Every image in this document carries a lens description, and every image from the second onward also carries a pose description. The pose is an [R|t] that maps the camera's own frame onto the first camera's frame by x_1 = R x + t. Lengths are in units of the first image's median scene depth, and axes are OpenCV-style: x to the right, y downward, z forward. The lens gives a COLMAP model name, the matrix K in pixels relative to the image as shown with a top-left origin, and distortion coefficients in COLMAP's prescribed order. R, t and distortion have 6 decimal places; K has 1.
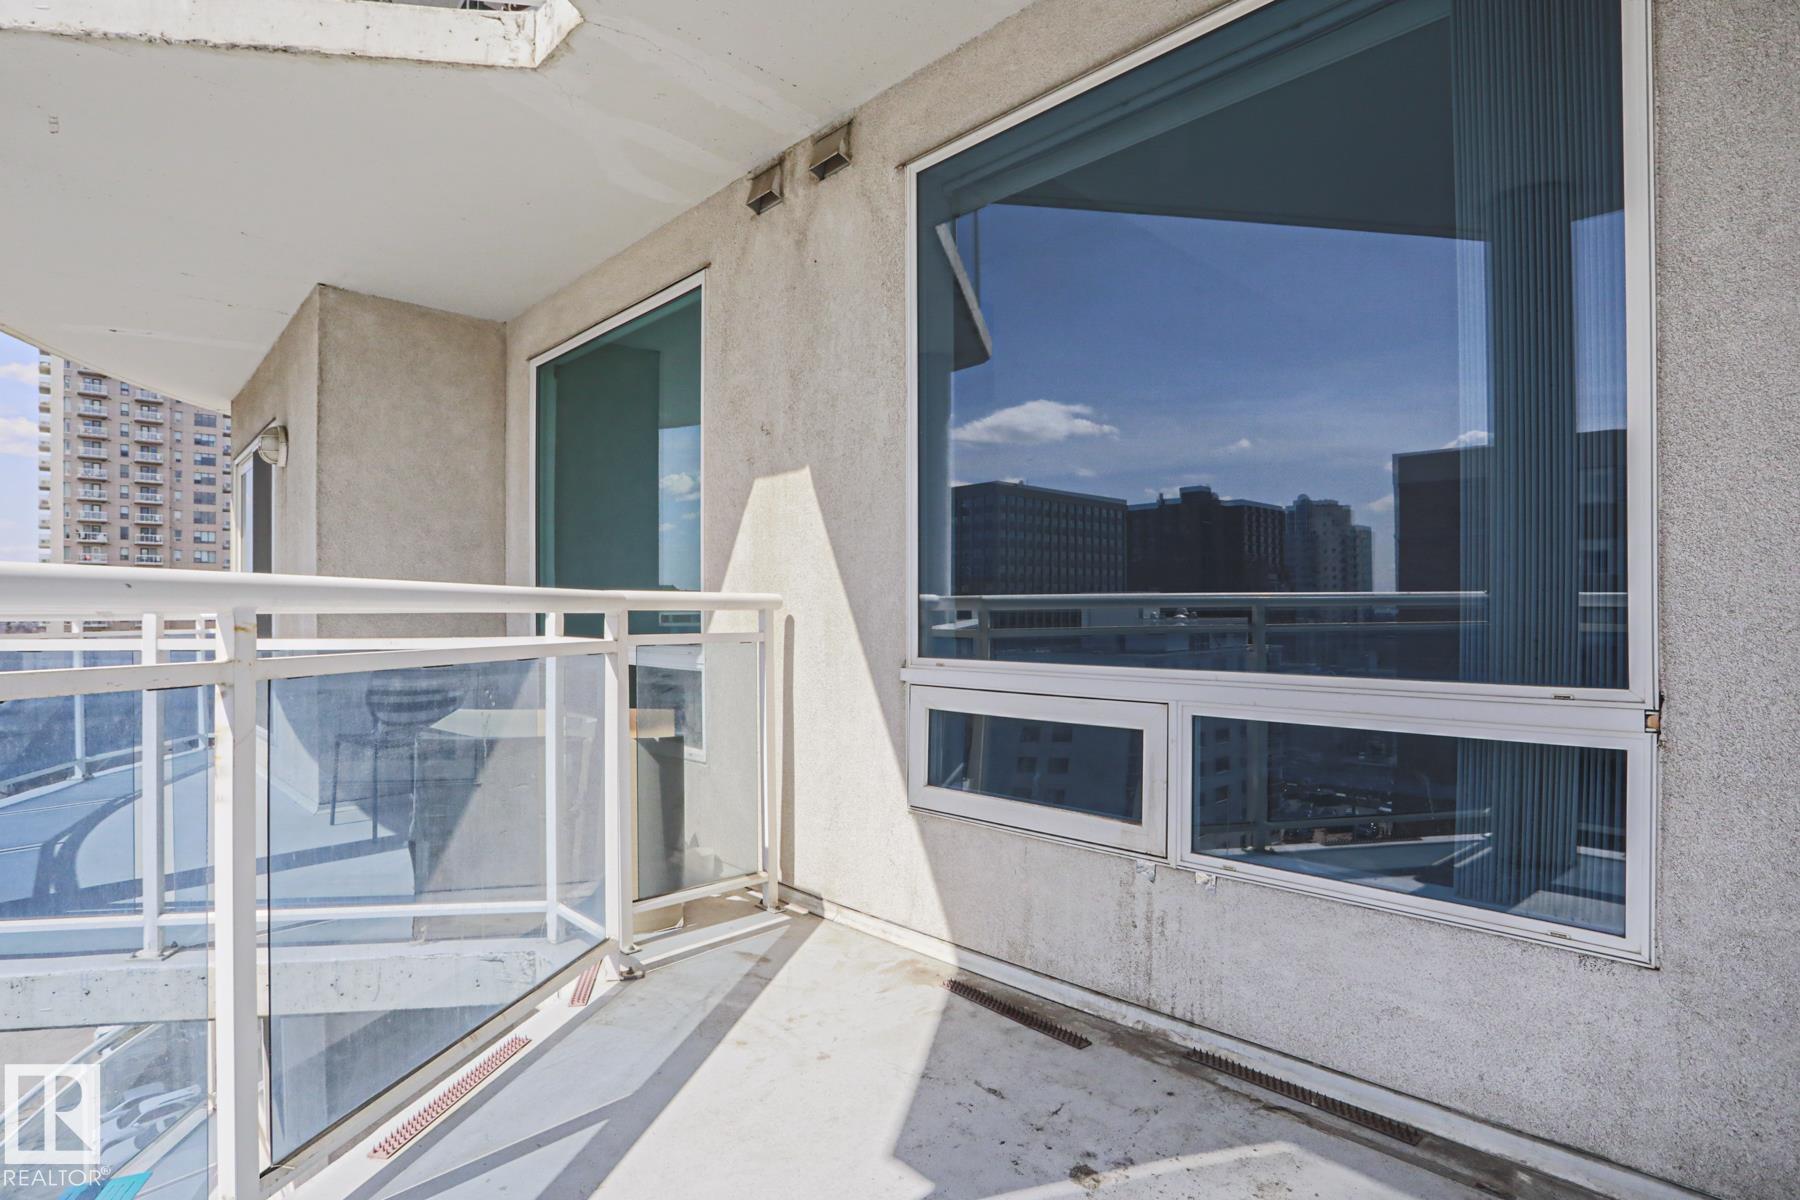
lens RADIAL K [[906.8, 0, 872.9], [0, 906.8, 595.8], [0, 0, 1]] dist [-0.003295, -0.000597]
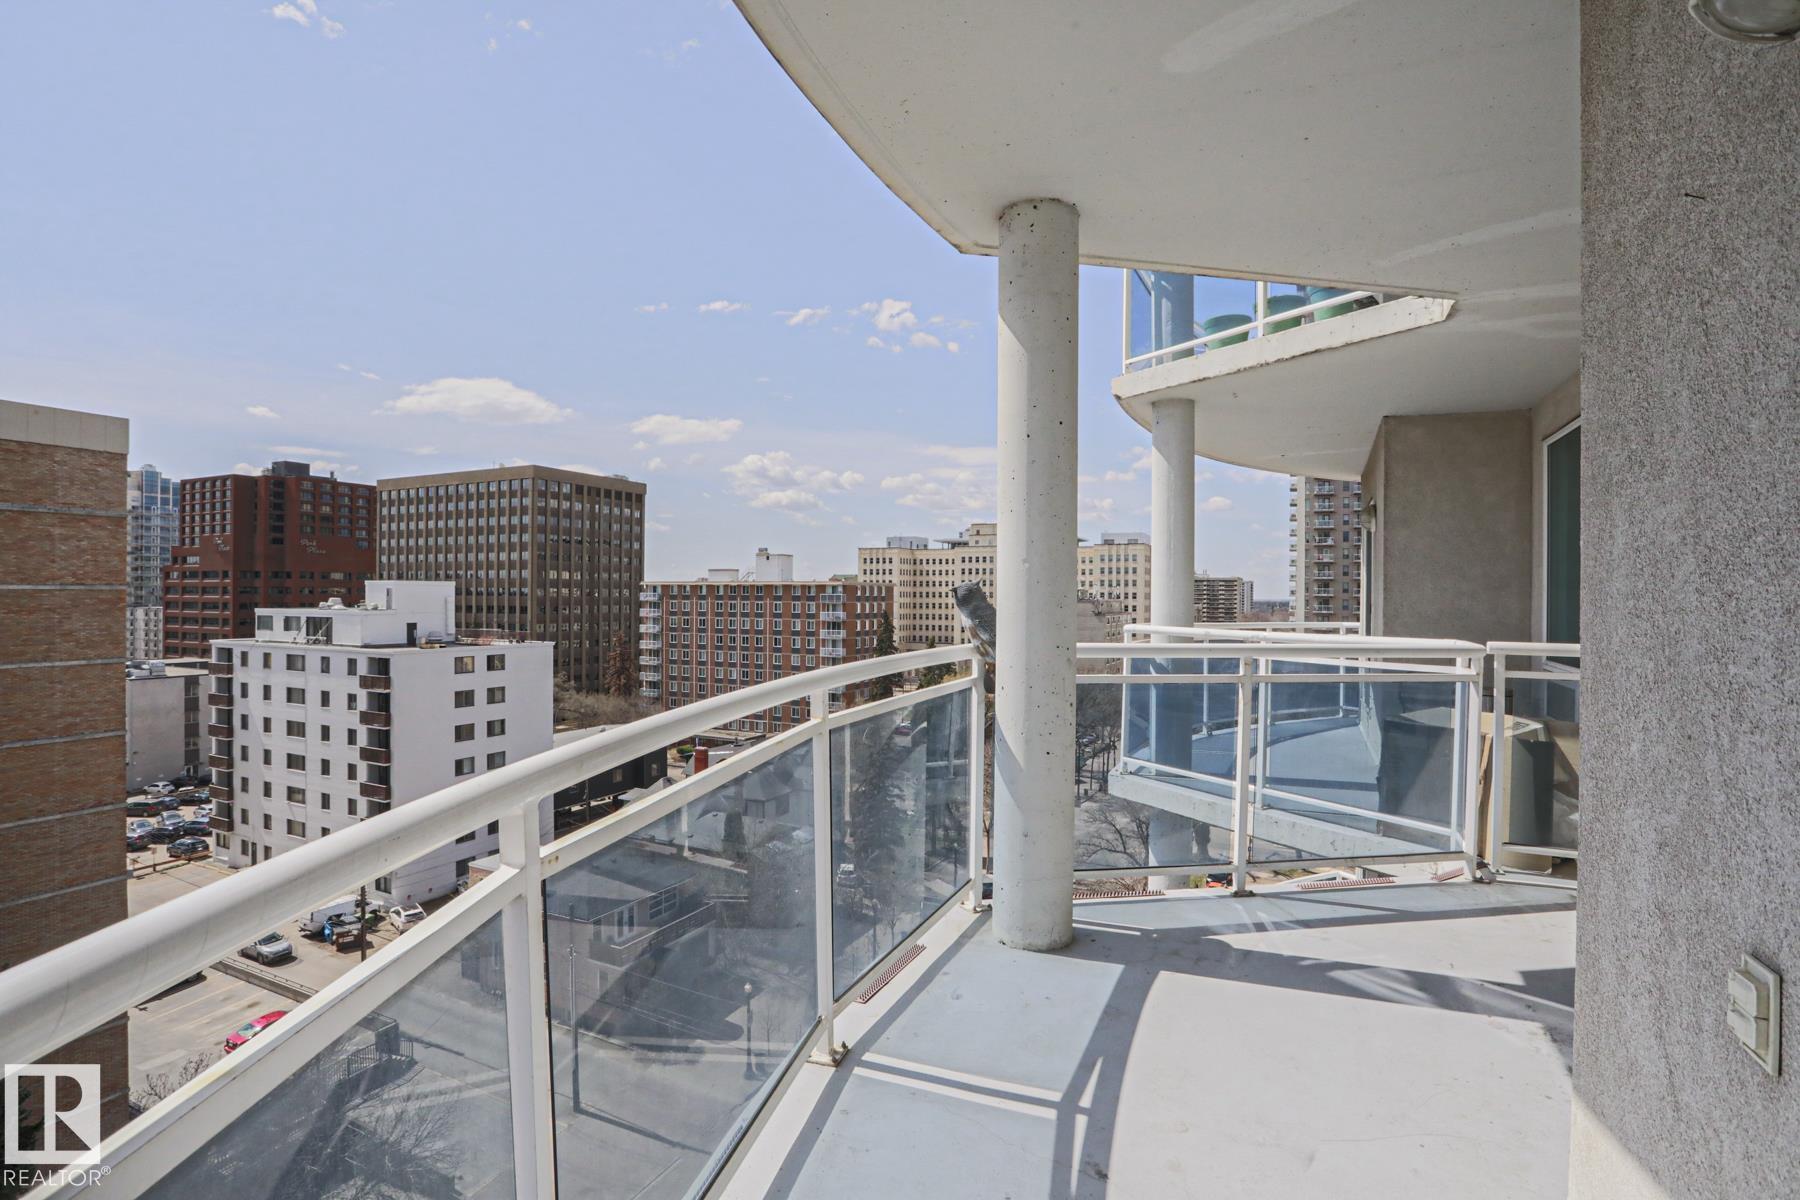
lens RADIAL K [[906.8, 0, 872.9], [0, 906.8, 595.8], [0, 0, 1]] dist [-0.003295, -0.000597]
pose [[0.374636, 0.009779, -0.927120, 0.459558], [0.007585, 0.999879, 0.013612, -0.071865], [0.927141, -0.012131, 0.374516, -0.350189]]
